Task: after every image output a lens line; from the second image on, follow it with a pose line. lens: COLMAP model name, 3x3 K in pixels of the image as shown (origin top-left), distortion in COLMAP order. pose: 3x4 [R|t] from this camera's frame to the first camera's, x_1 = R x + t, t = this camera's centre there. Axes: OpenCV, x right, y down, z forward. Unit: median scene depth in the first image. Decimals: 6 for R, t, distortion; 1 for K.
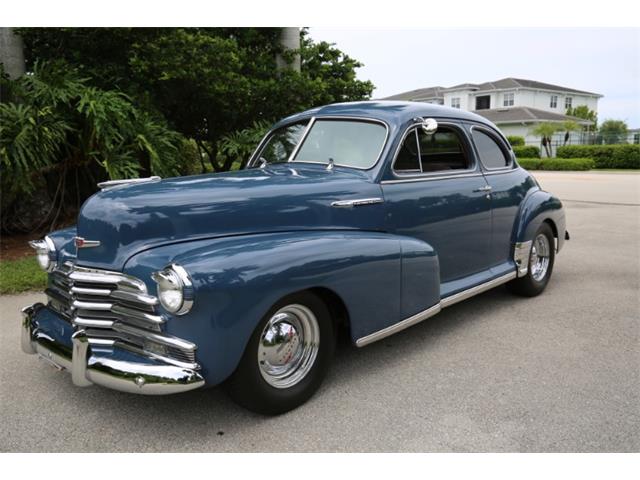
lens RADIAL K [[550.8, 0, 320.0], [0, 550.8, 240.0], [0, 0, 1]] dist [-0.005689, 0.011923]
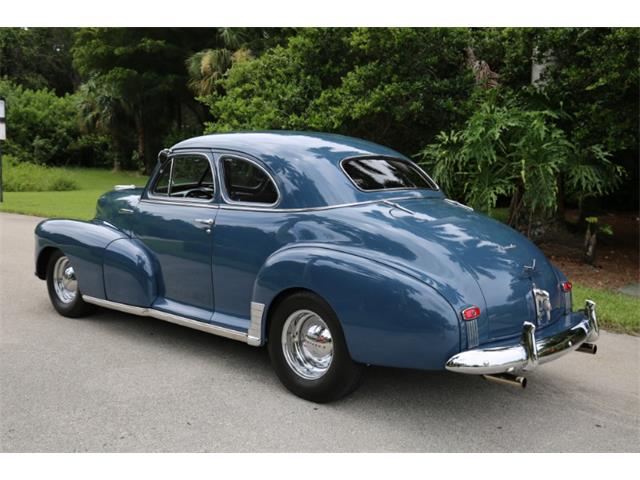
lens RADIAL K [[682.9, 0, 320.0], [0, 682.9, 240.0], [0, 0, 1]] dist [0.060396, 0.003896]
pose [[0.010701, 0.124946, -0.992106, 1.396213], [-0.178164, 0.976525, 0.121062, -0.227814], [0.983943, 0.175462, 0.032711, 1.106407]]
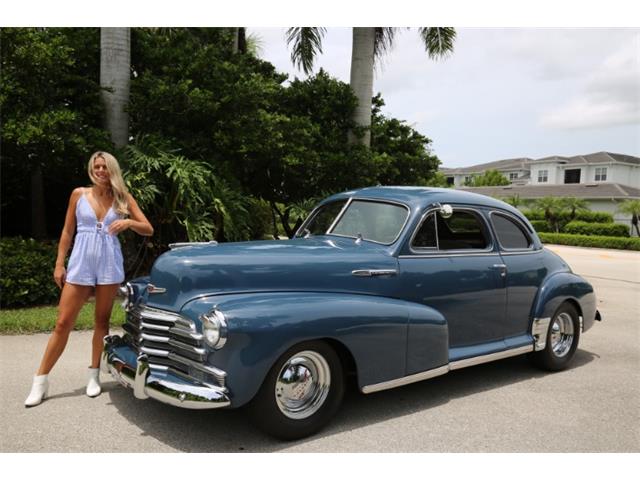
lens RADIAL K [[561.5, 0, 320.0], [0, 561.5, 240.0], [0, 0, 1]] dist [-0.001233, 0.011461]
pose [[0.988144, 0.058990, -0.141747, 0.090924], [-0.074705, 0.991315, -0.108231, 0.003121], [0.134132, 0.117536, 0.983968, -0.174339]]
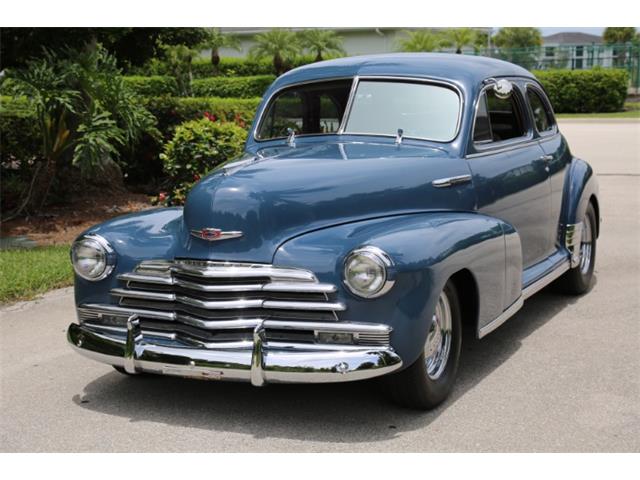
lens RADIAL K [[1137.3, 0, 320.0], [0, 1137.3, 240.0], [0, 0, 1]] dist [0.376593, 0.082438]
pose [[0.946005, -0.047341, 0.320676, -0.555212], [0.053610, 0.998504, -0.010743, 0.027363], [-0.319687, 0.027355, 0.947128, -0.509516]]
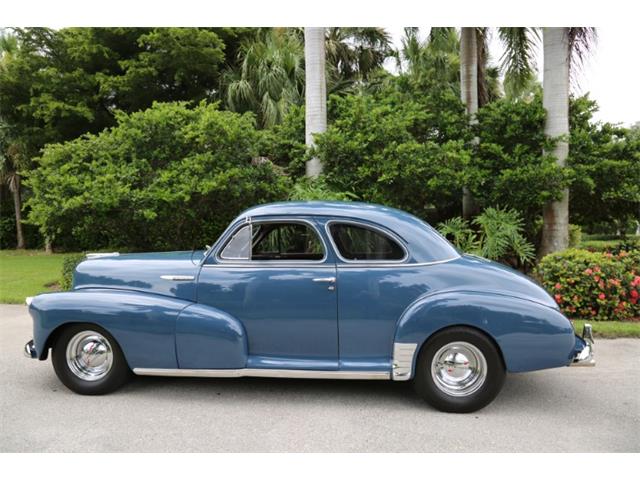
lens RADIAL K [[472.3, 0, 320.0], [0, 472.3, 240.0], [0, 0, 1]] dist [-0.057981, 0.006005]
pose [[0.608822, 0.027300, -0.792837, 0.961272], [-0.133023, 0.988770, -0.068102, -0.101141], [0.782075, 0.146928, 0.605617, 0.411853]]
